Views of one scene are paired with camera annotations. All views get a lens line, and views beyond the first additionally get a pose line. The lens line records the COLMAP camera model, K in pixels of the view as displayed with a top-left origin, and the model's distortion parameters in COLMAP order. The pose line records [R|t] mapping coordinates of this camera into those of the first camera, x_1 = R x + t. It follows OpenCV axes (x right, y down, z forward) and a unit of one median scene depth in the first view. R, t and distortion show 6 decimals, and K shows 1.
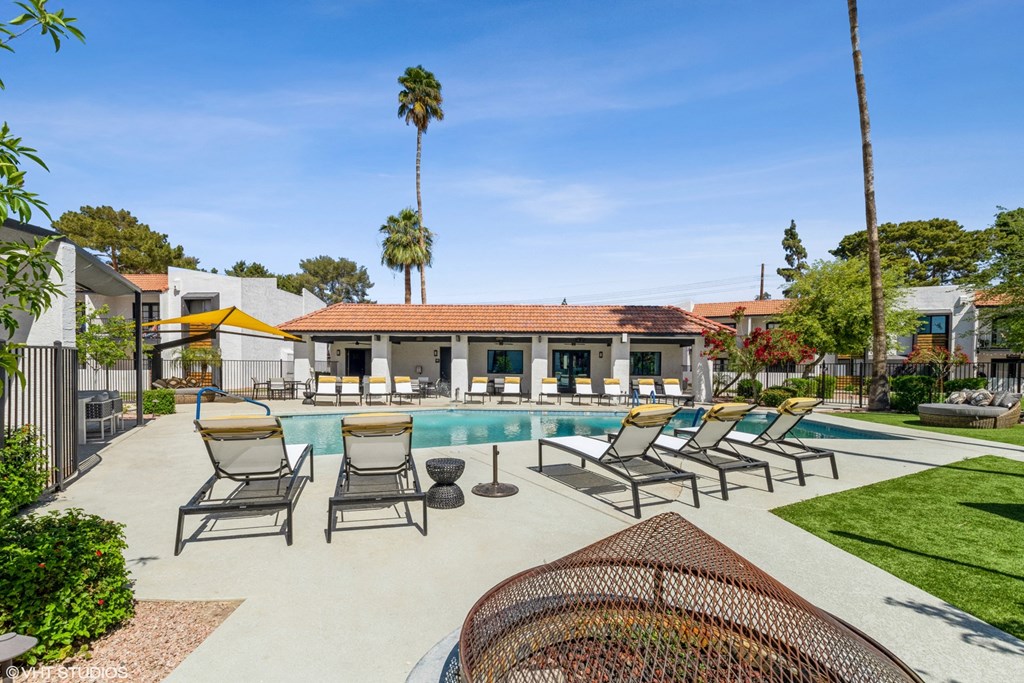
lens RADIAL K [[522.2, 0, 512.6], [0, 522.2, 346.7], [0, 0, 1]] dist [-0.000875, -0.003331]
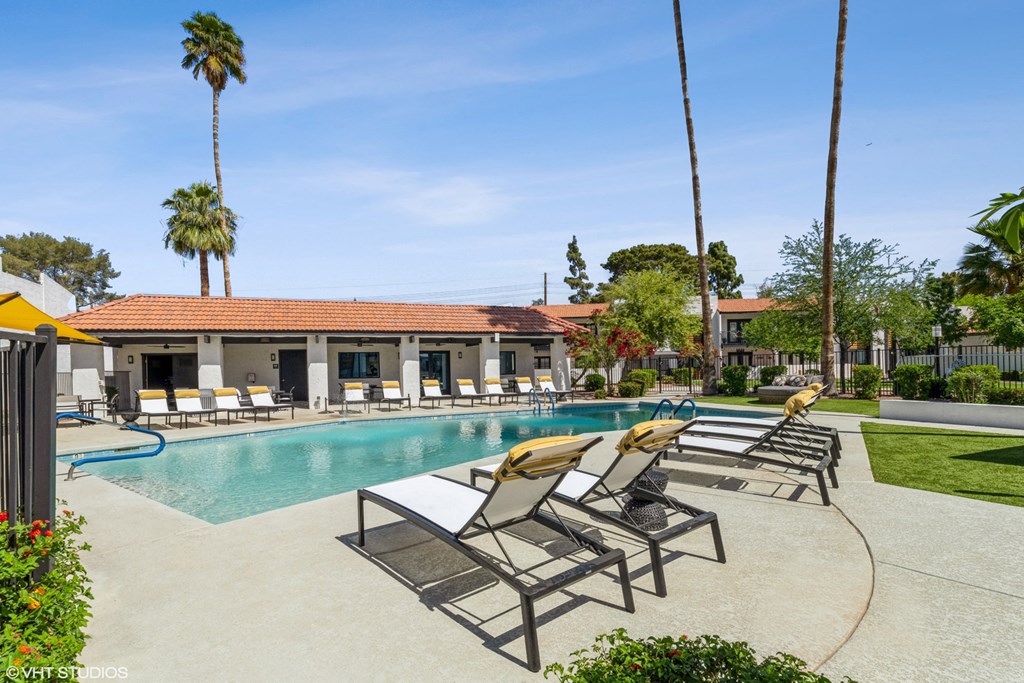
lens RADIAL K [[522.2, 0, 514.3], [0, 522.2, 340.9], [0, 0, 1]] dist [-0.000875, -0.003331]
pose [[0.893902, -0.007726, 0.448196, -0.181733], [0.016020, 0.999763, -0.014717, 0.004397], [-0.447976, 0.020336, 0.893814, 0.078428]]
